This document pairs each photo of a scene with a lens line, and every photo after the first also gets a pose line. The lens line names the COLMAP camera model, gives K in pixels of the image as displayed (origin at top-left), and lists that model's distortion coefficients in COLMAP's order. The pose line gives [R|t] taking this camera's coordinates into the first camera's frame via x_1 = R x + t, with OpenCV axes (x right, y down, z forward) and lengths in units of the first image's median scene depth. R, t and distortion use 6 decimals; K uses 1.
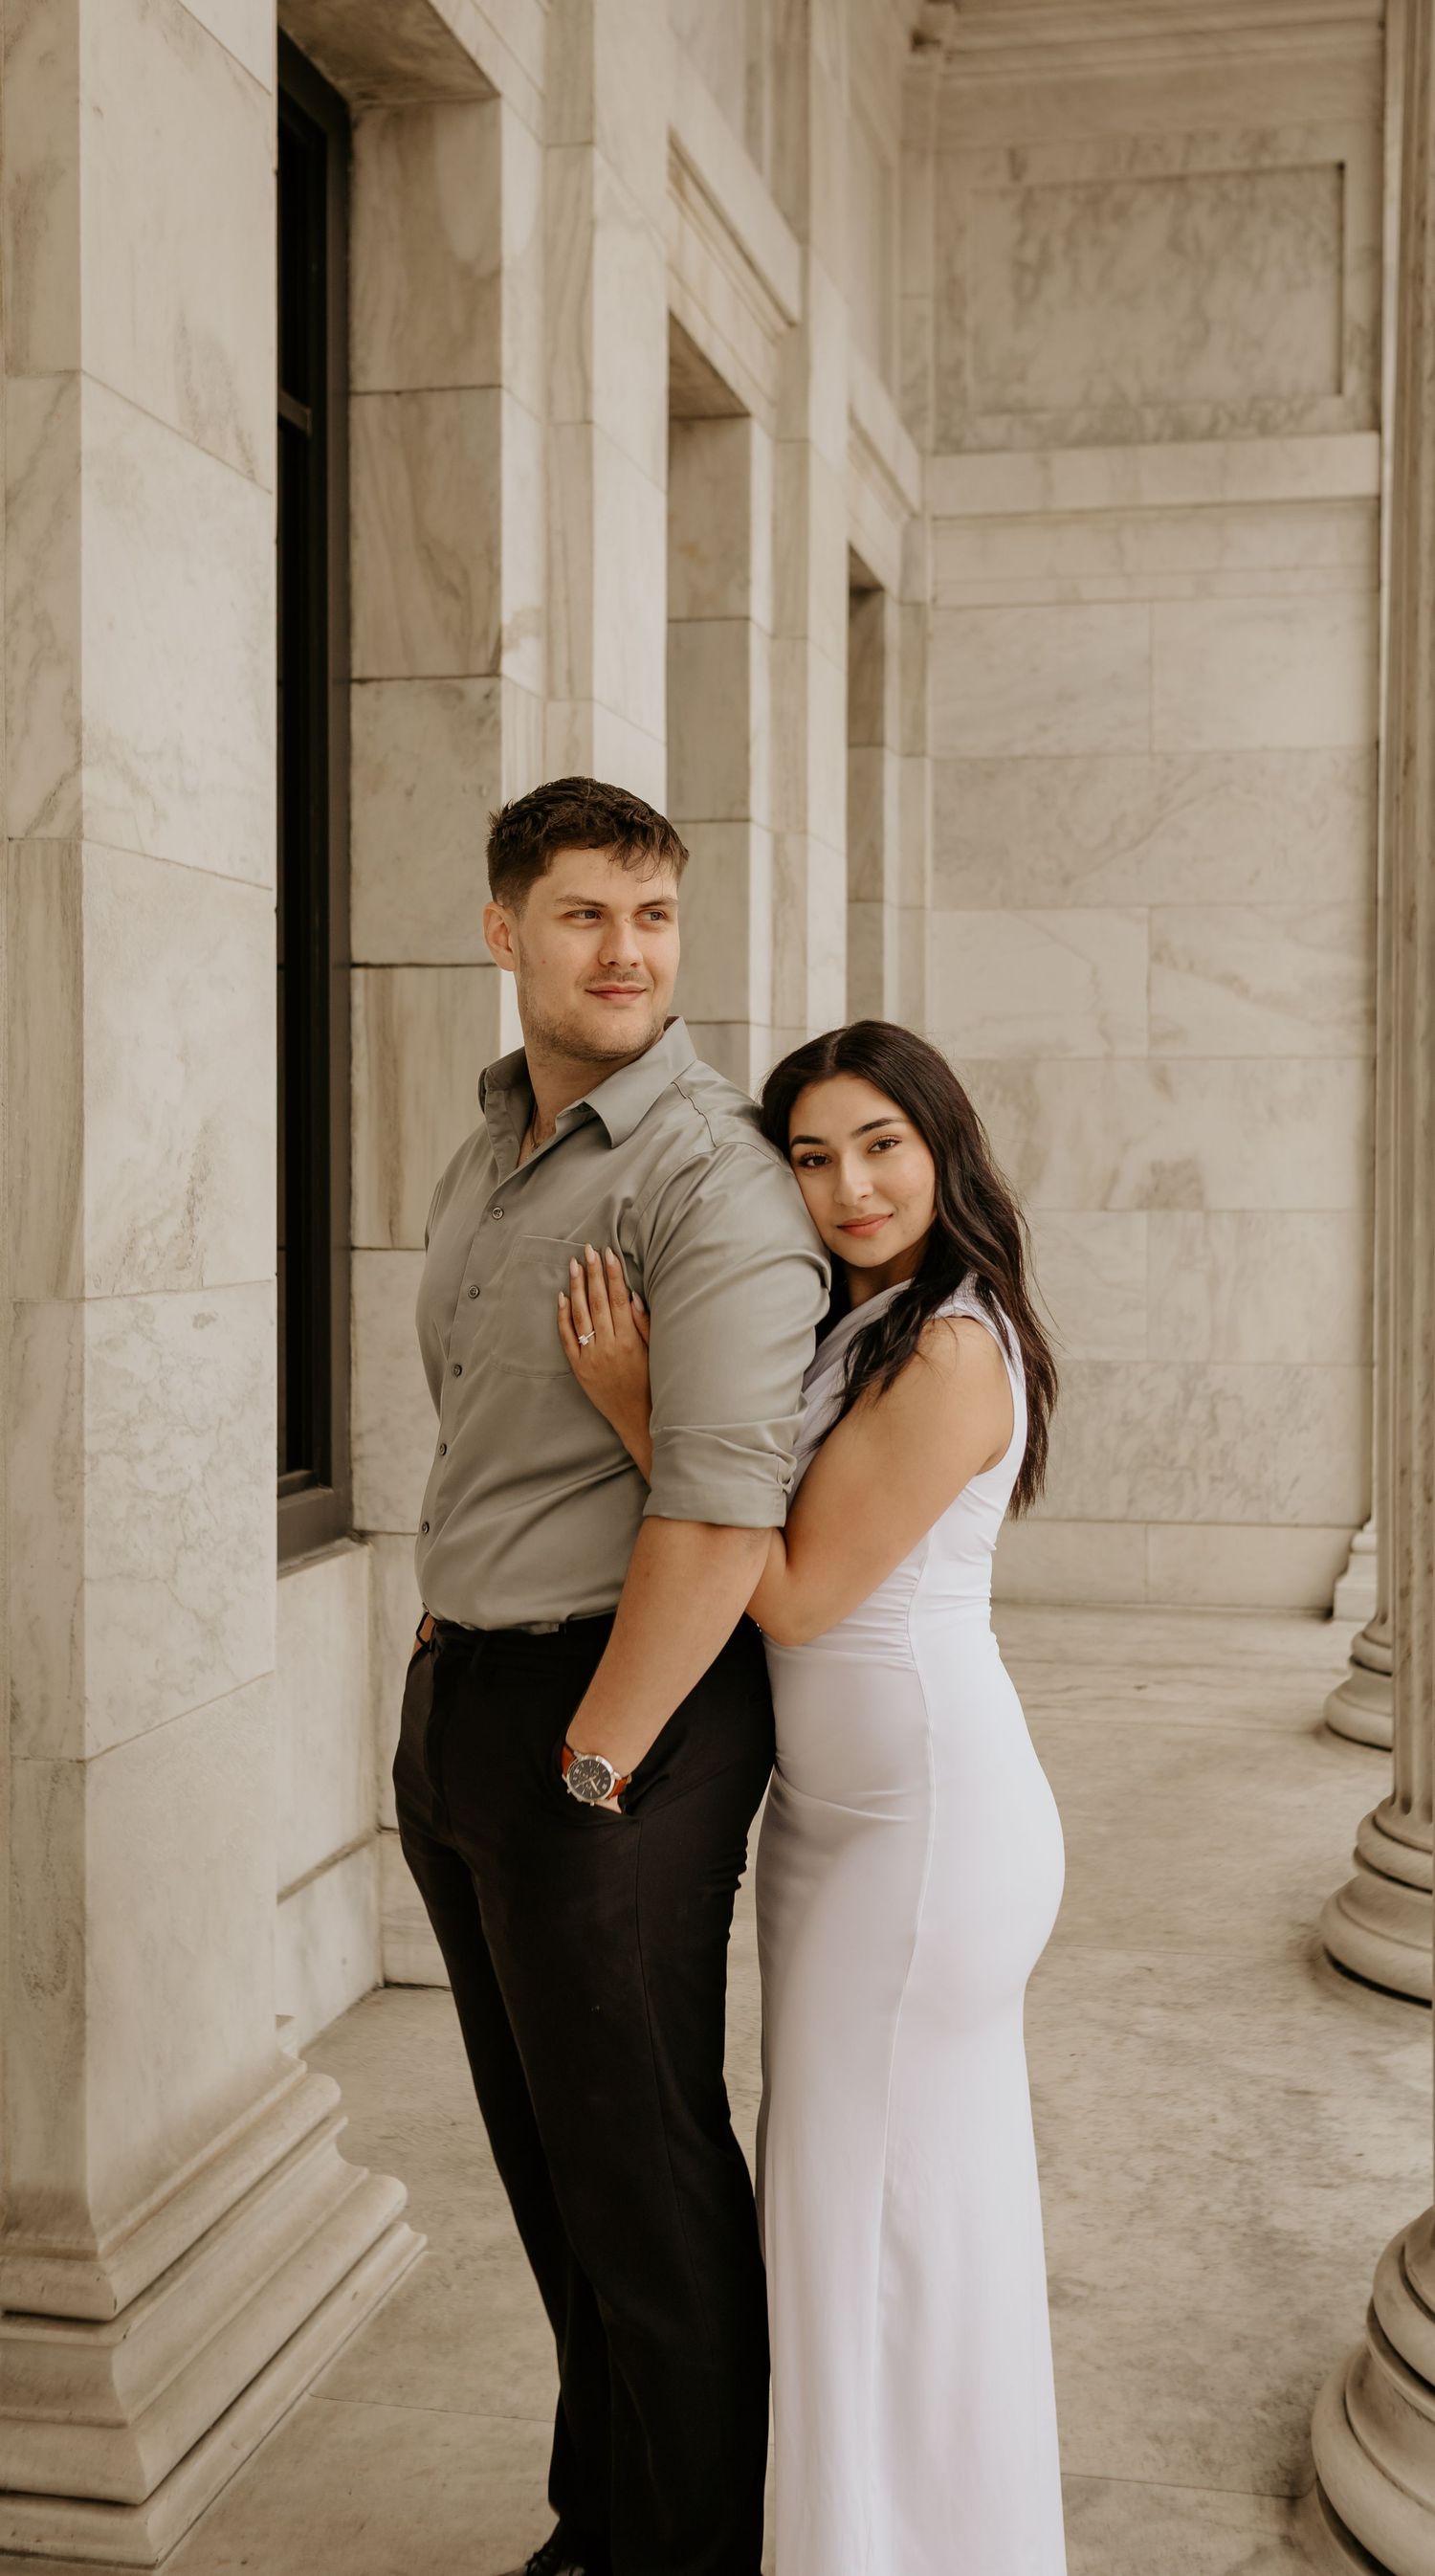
lens RADIAL K [[2833.4, 0, 746.4], [0, 2833.4, 1258.1], [0, 0, 1]] dist [-0.002926, 0.000000]
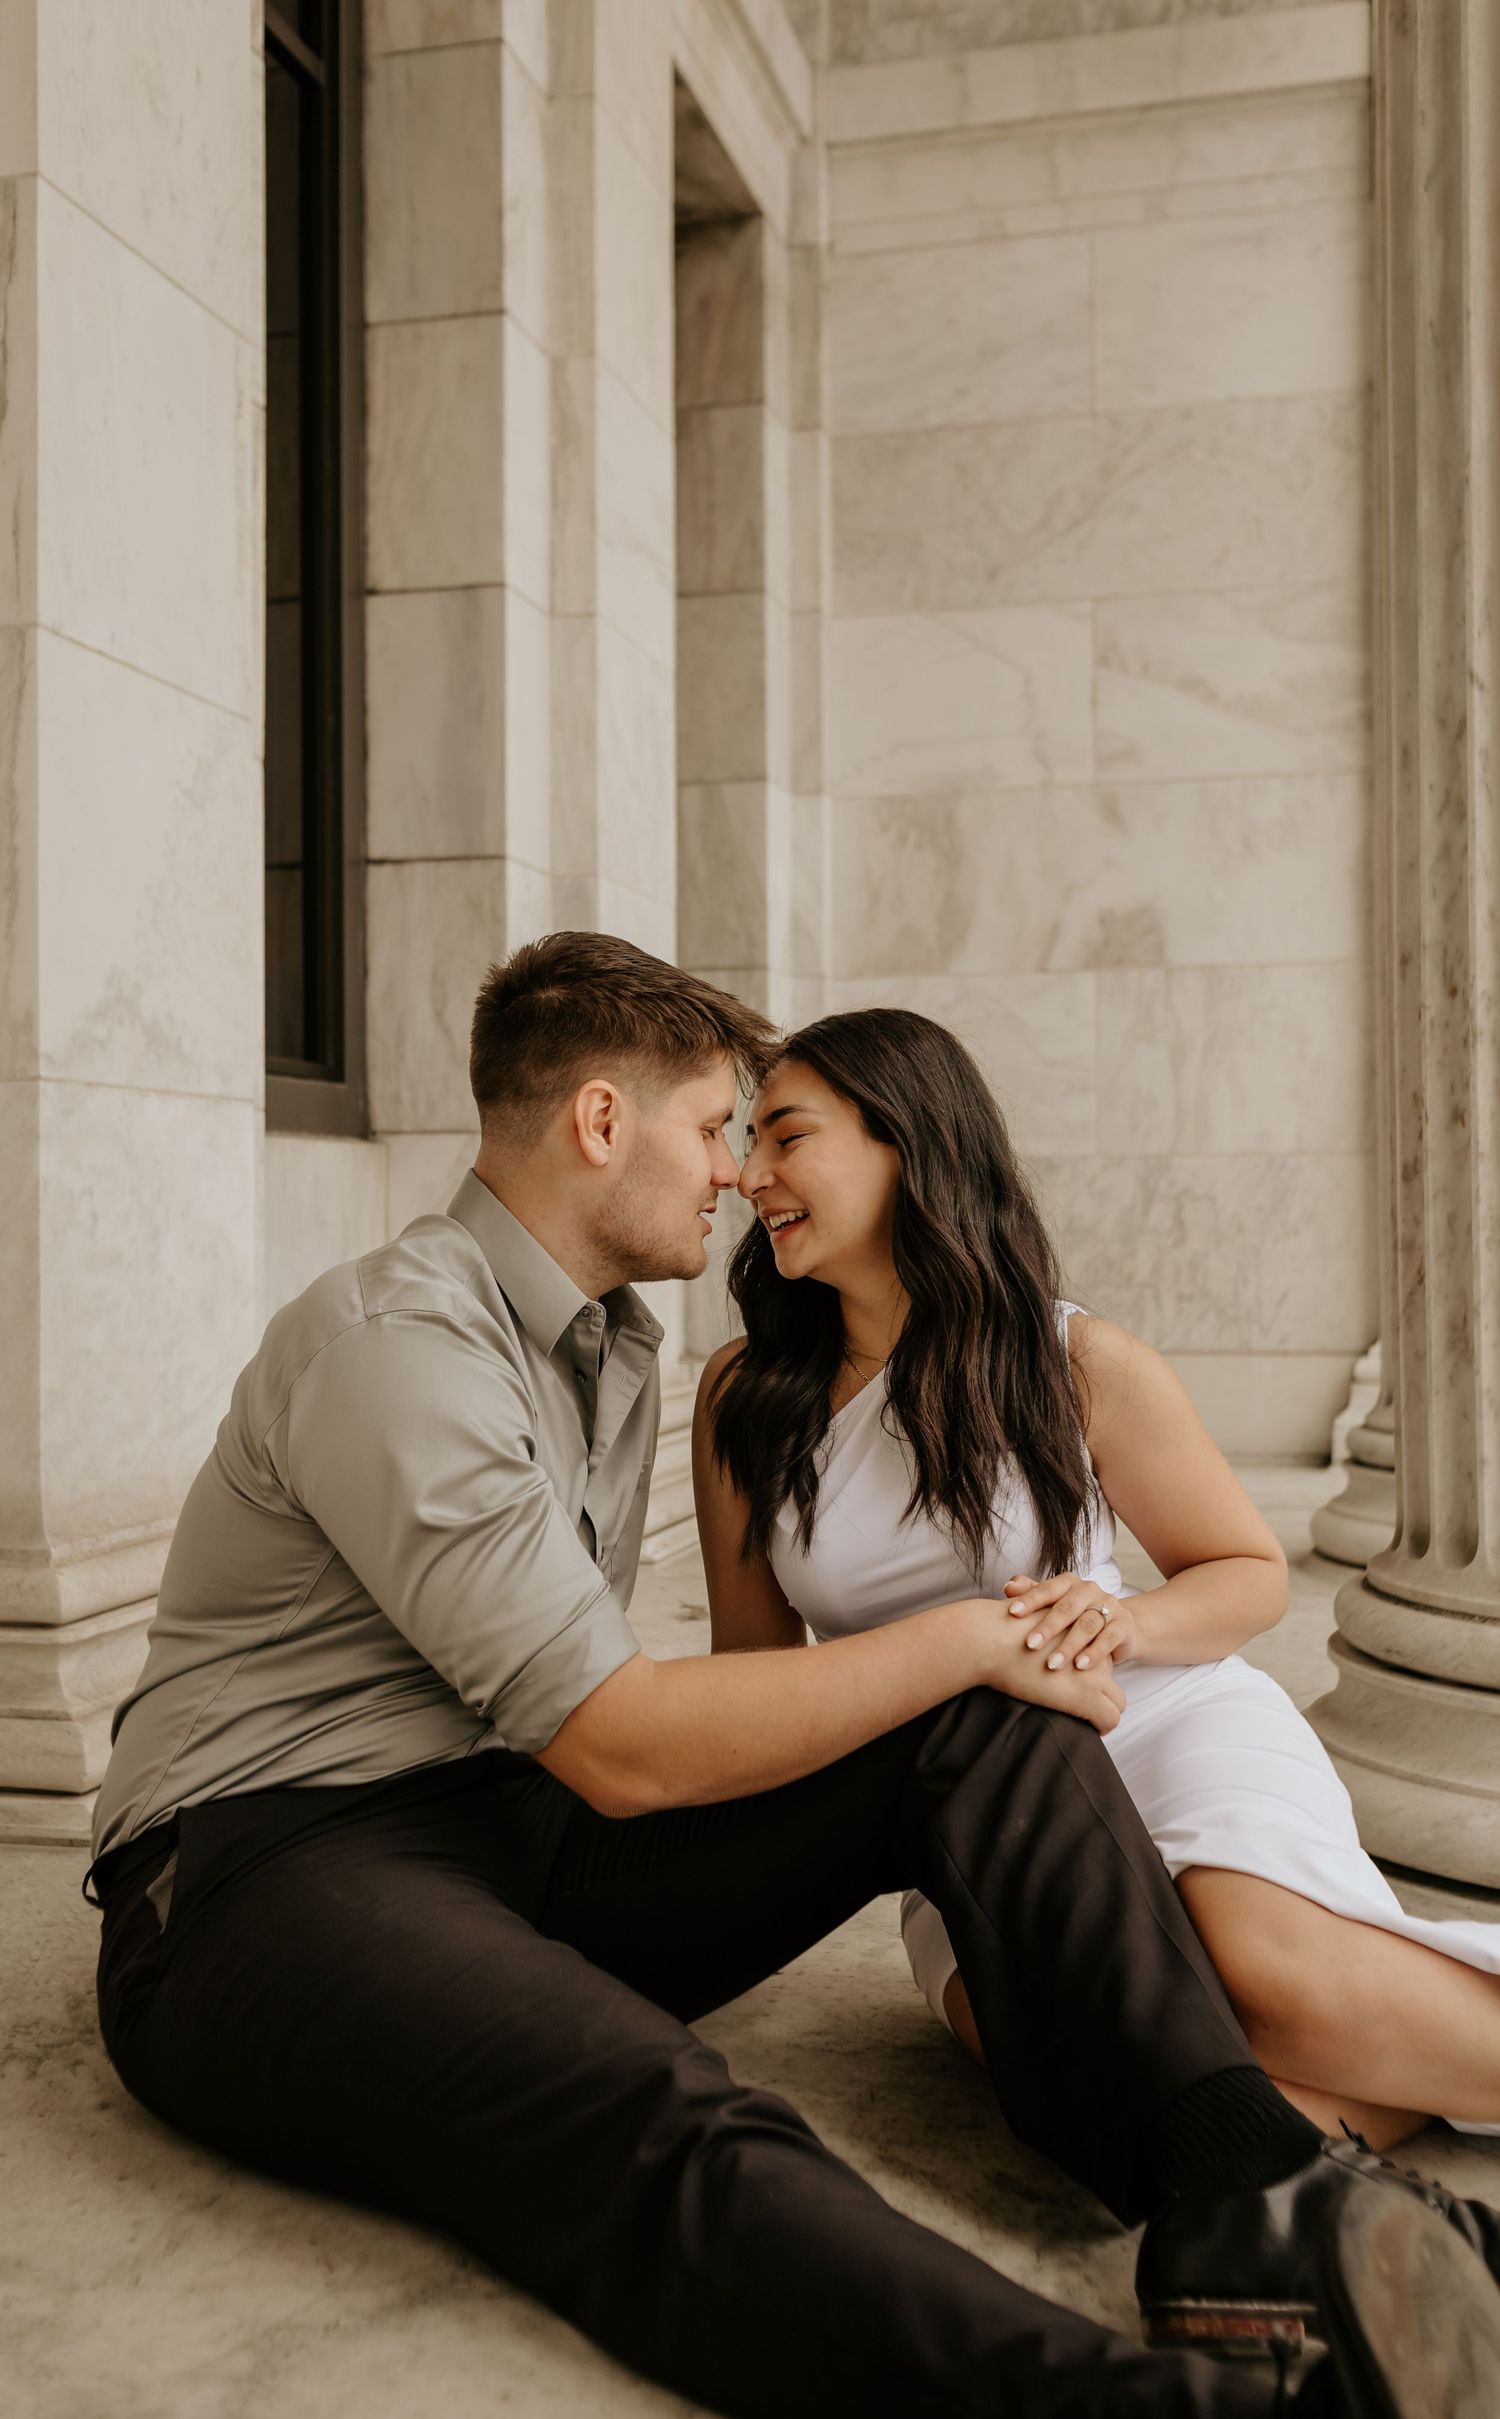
lens RADIAL K [[2480.2, 0, 688.0], [0, 2480.2, 1233.4], [0, 0, 1]] dist [0.006816, 0.000000]
pose [[0.998194, -0.007078, -0.059651, 0.066644], [0.005037, 0.999399, -0.034297, 0.083824], [0.059858, 0.033935, 0.997630, 0.281826]]
